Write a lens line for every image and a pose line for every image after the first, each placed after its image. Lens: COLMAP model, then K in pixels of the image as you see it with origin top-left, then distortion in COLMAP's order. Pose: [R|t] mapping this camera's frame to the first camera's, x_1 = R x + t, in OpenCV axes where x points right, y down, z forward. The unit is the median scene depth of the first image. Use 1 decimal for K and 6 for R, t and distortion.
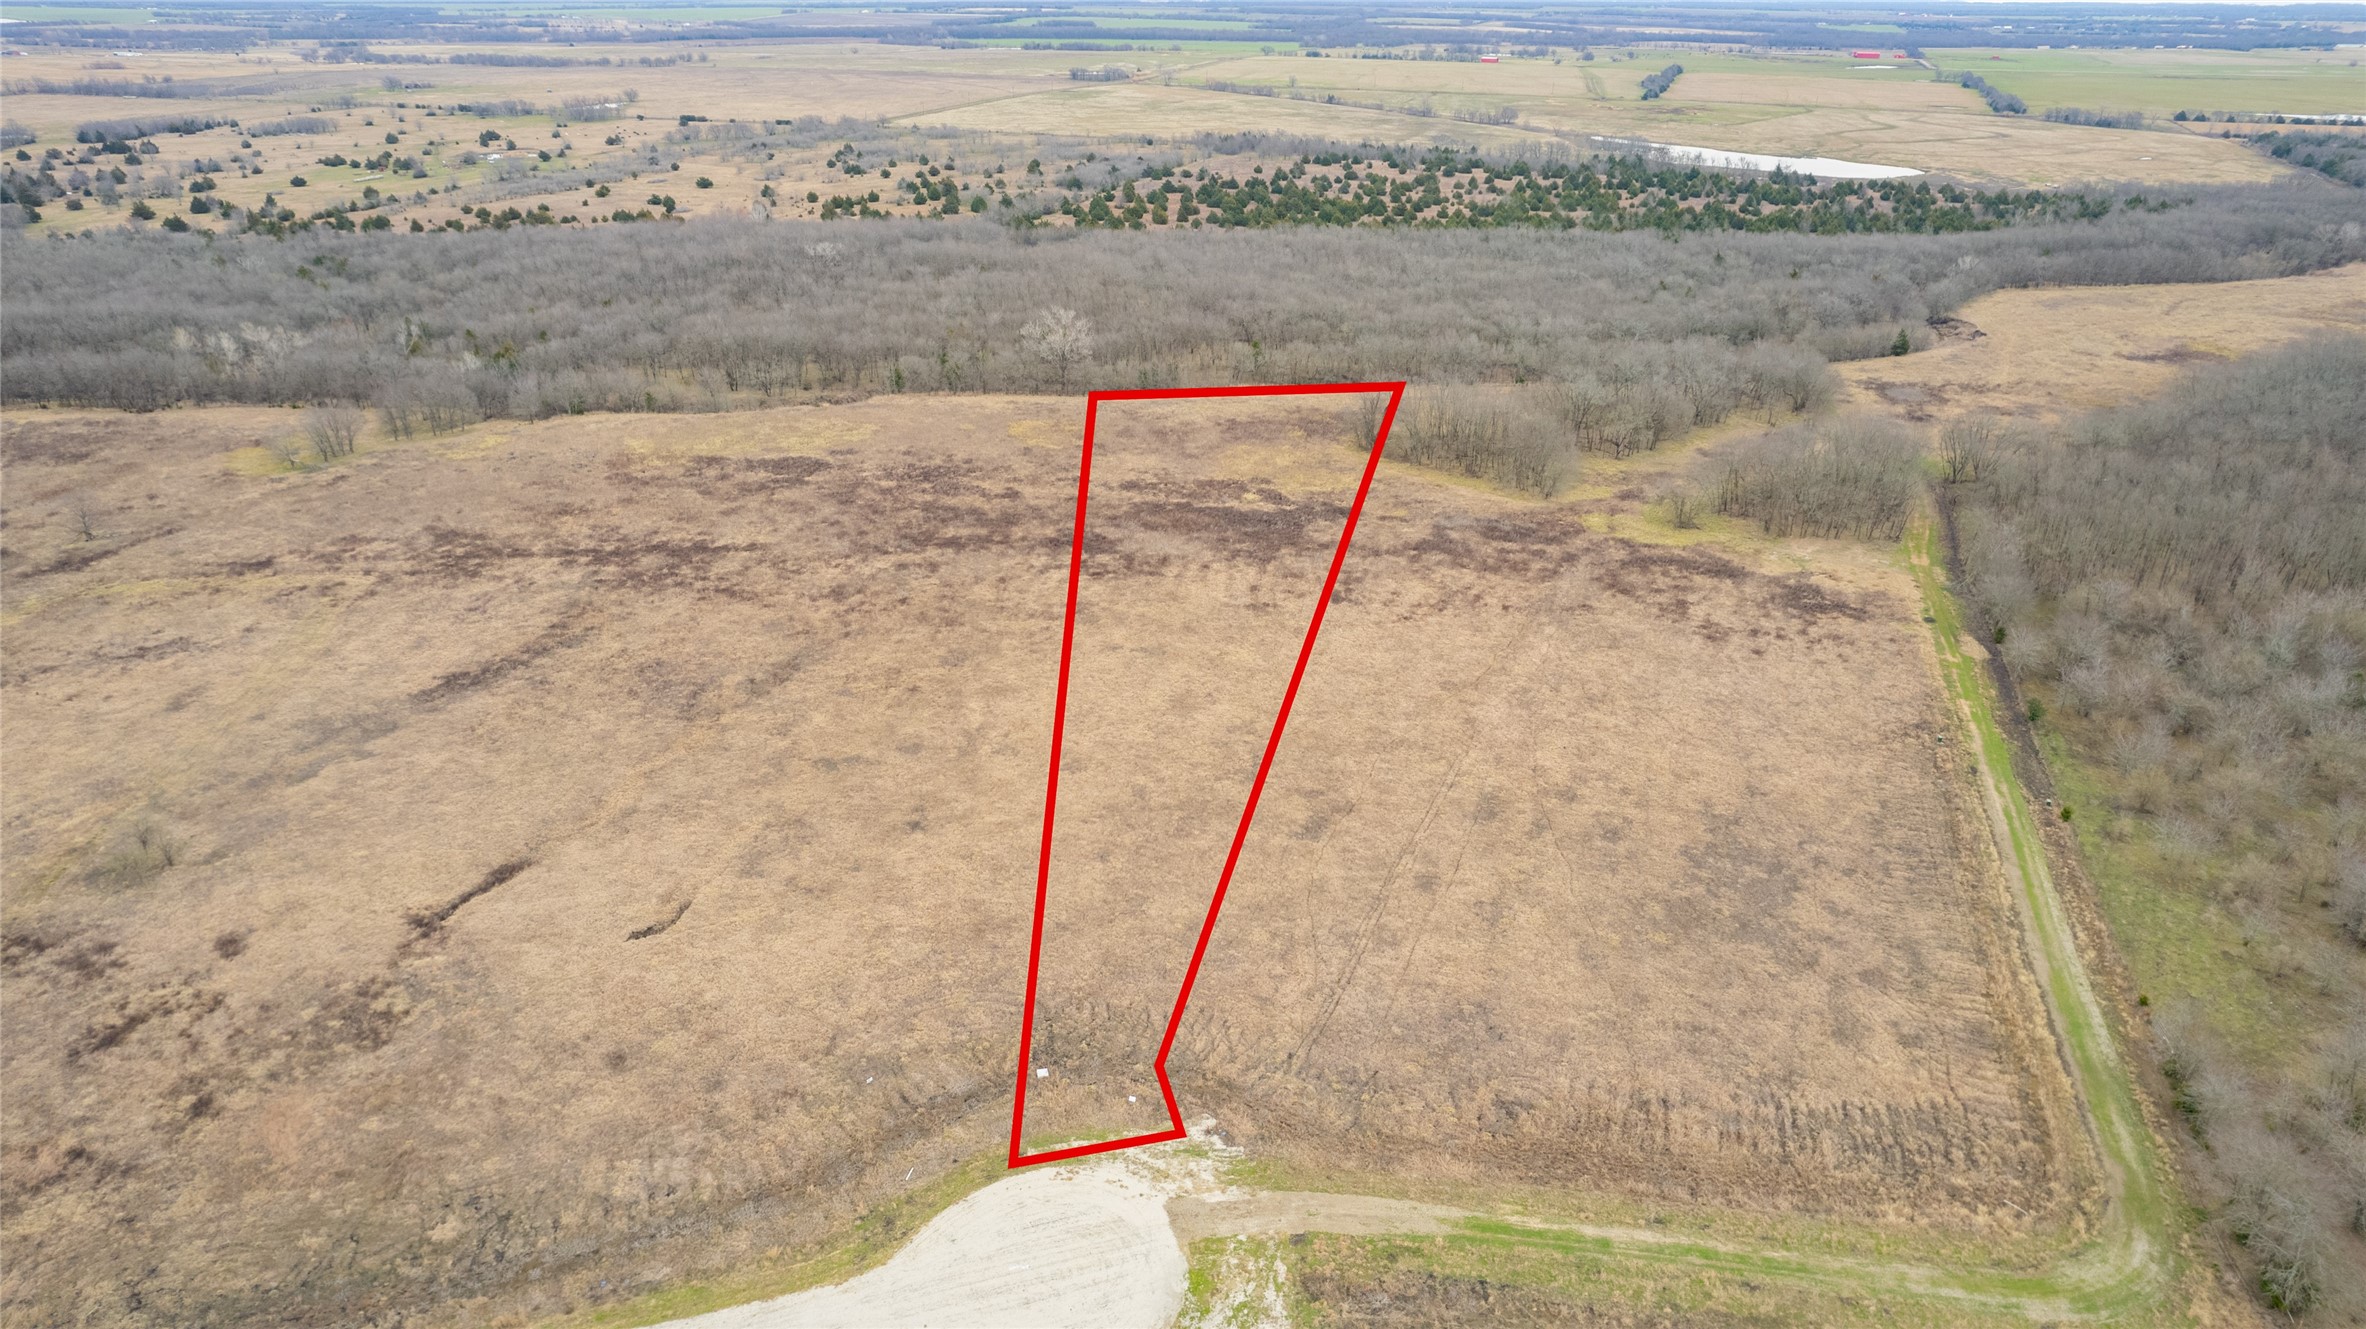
lens RADIAL K [[1514.8, 0, 1187.5], [0, 1514.8, 673.0], [0, 0, 1]] dist [-0.073681, 0.063465]
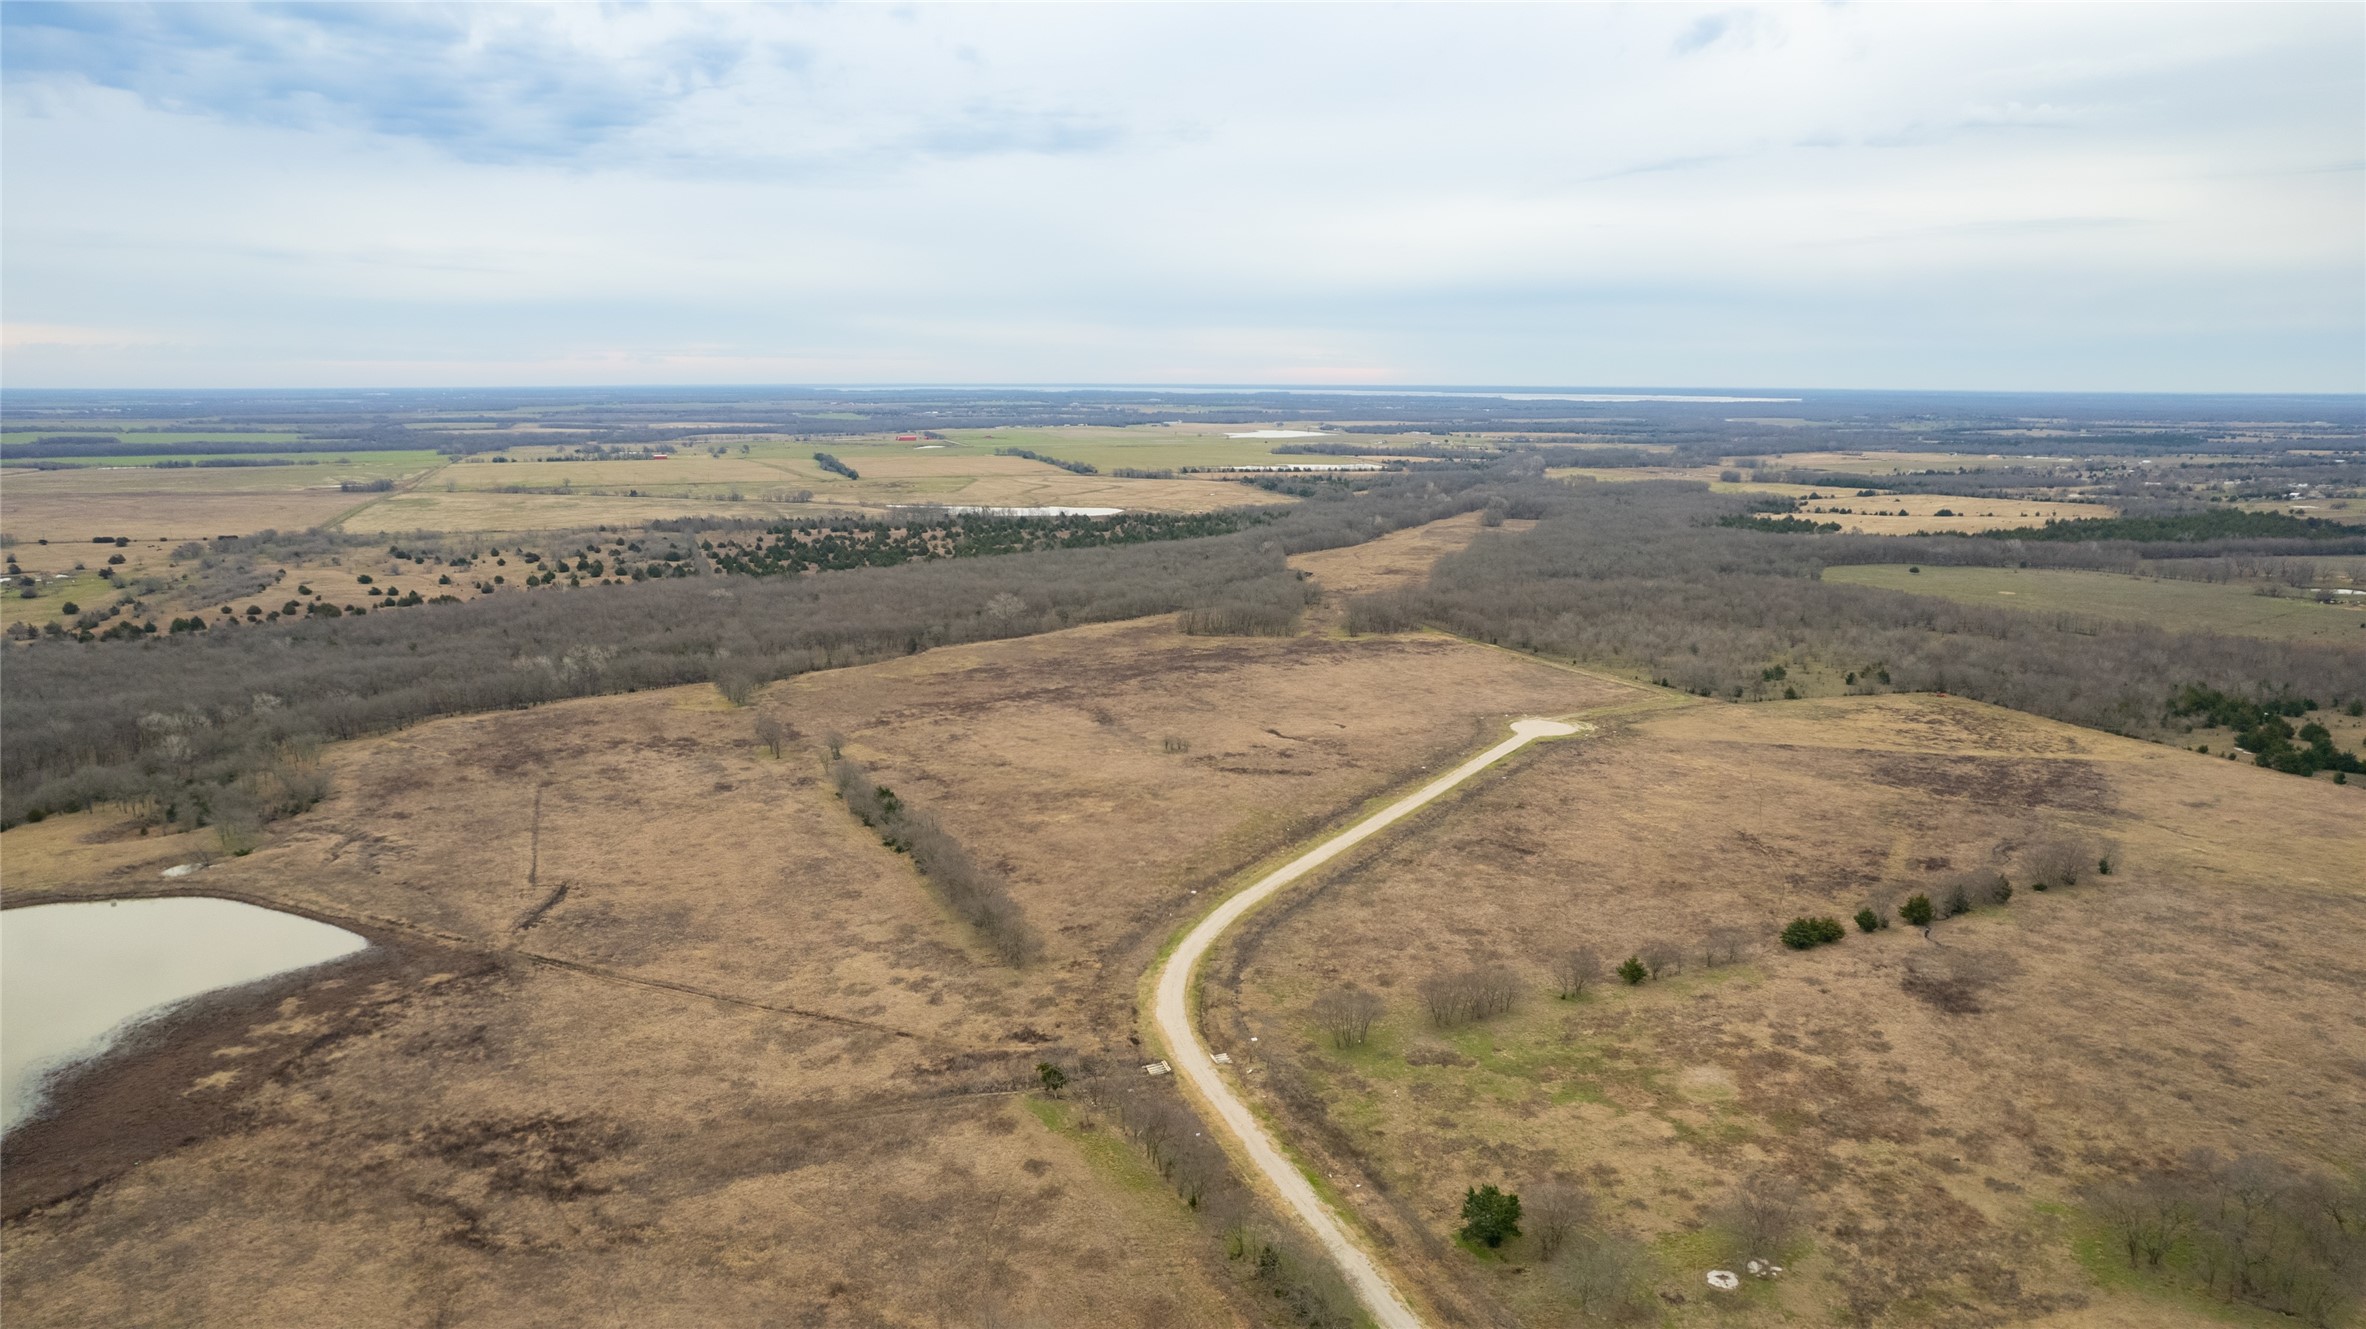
lens RADIAL K [[1514.8, 0, 1187.5], [0, 1514.8, 673.0], [0, 0, 1]] dist [-0.073681, 0.063465]
pose [[0.772167, -0.126386, 0.622724, -1.539479], [0.270165, 0.952327, -0.141718, 0.254438], [-0.575126, 0.277668, 0.769500, -0.773124]]
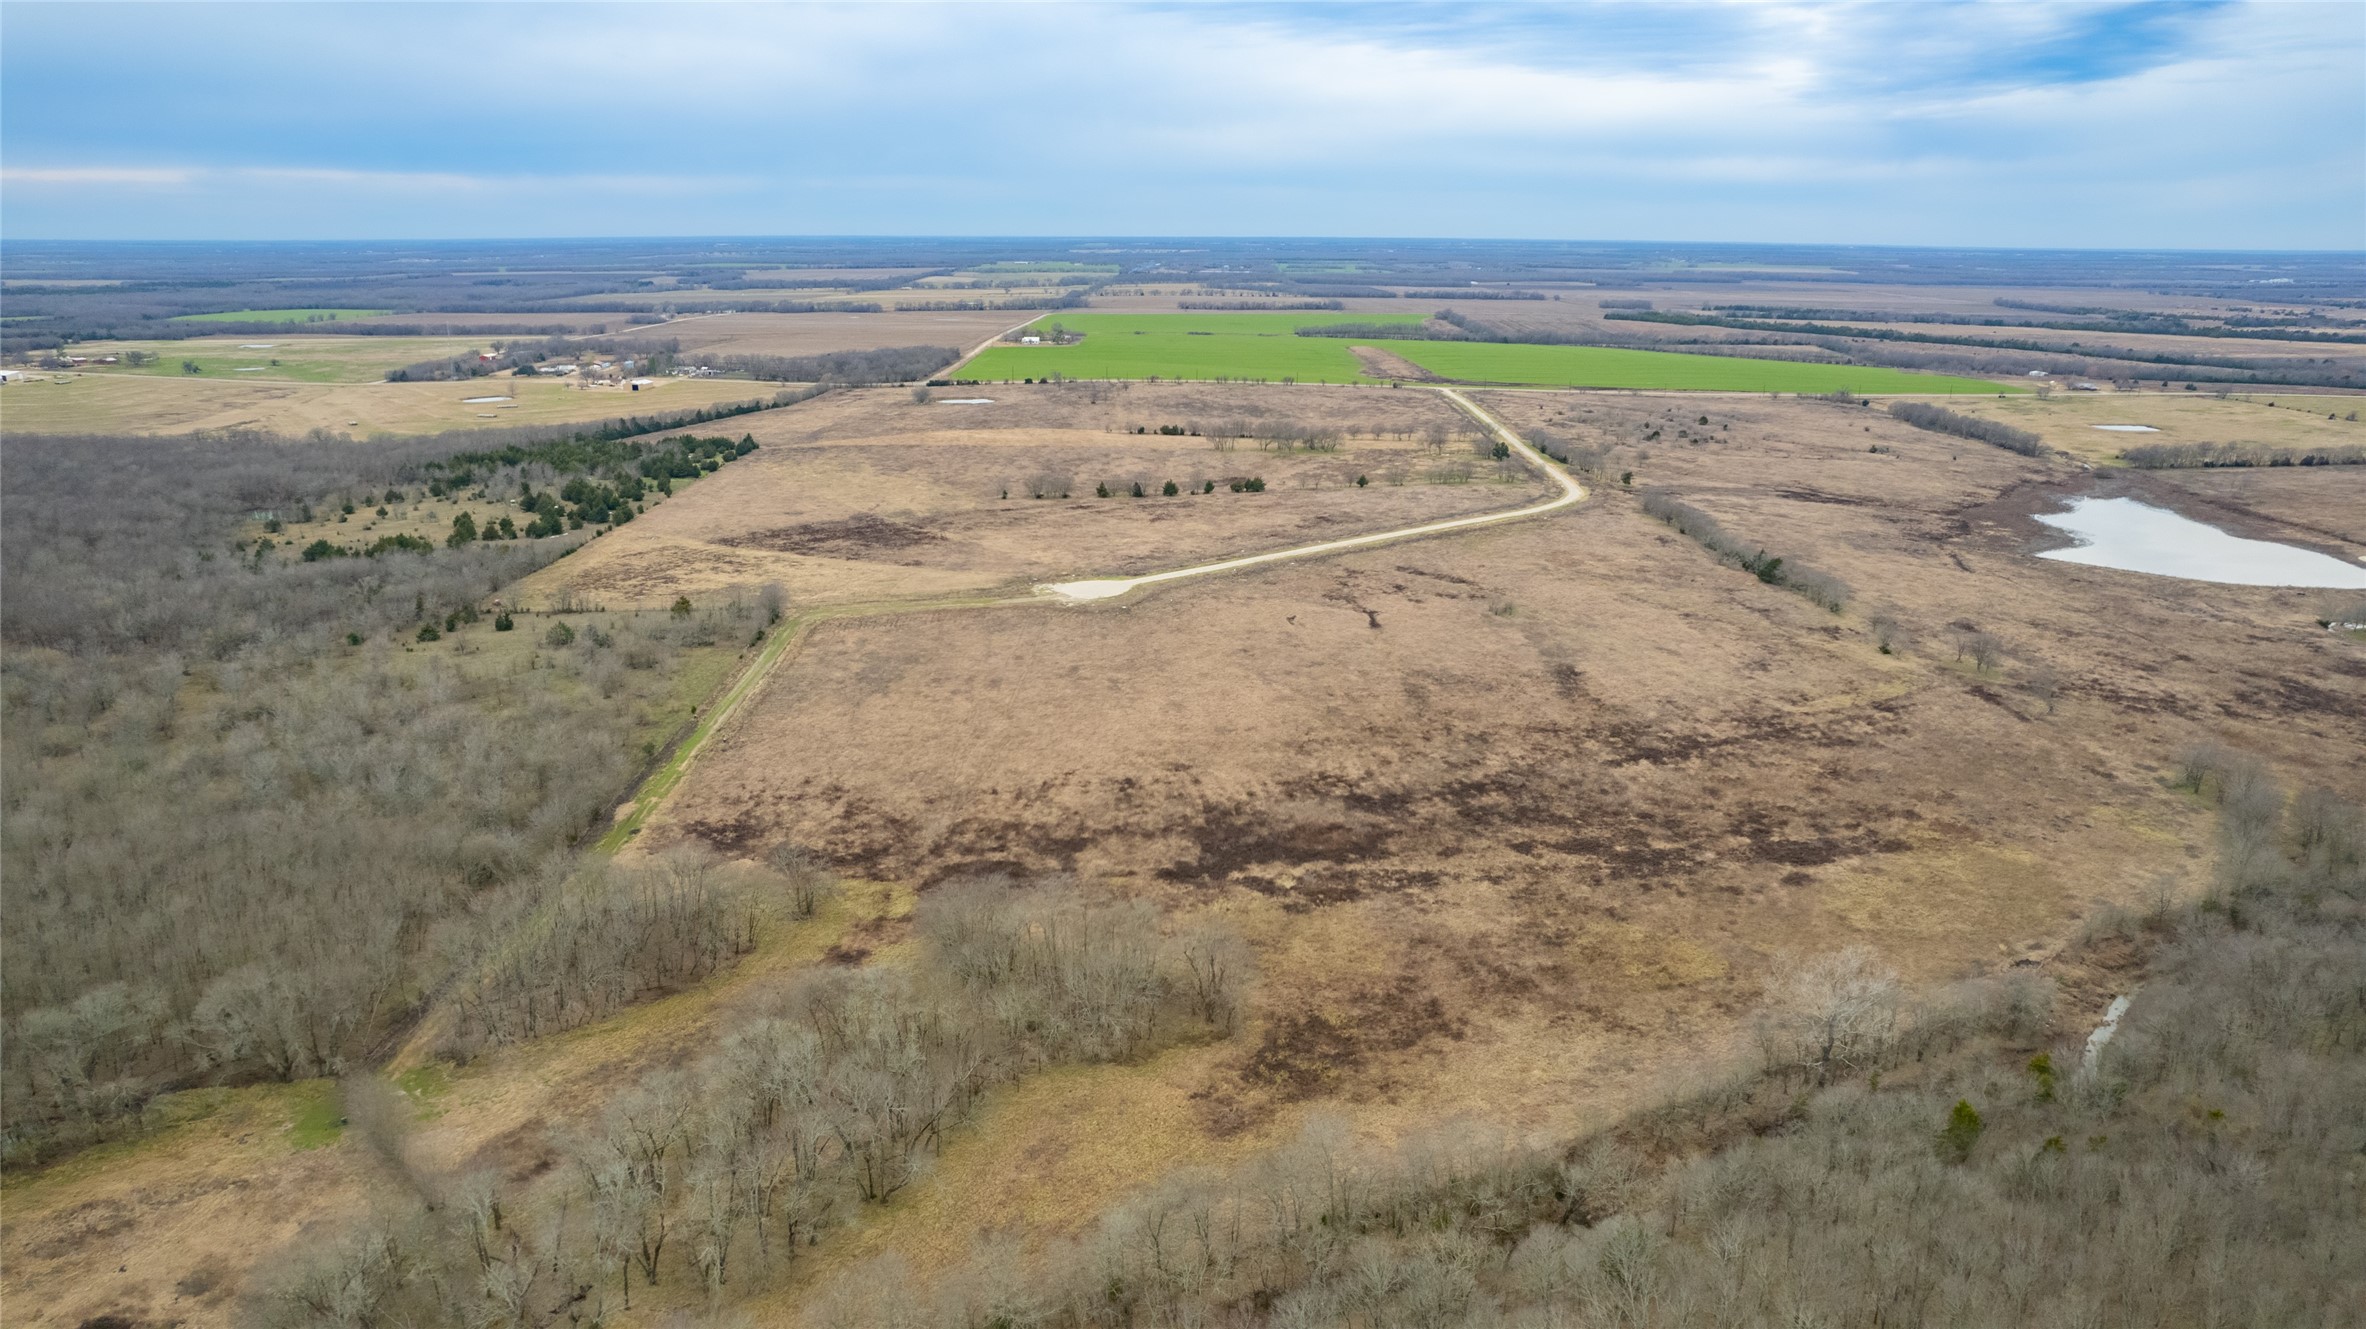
lens RADIAL K [[1514.8, 0, 1187.5], [0, 1514.8, 673.0], [0, 0, 1]] dist [-0.073681, 0.063465]
pose [[-0.942780, 0.083181, -0.322872, 0.429734], [-0.151142, 0.756542, 0.636239, -0.881282], [0.297189, 0.648633, -0.700681, 1.752783]]
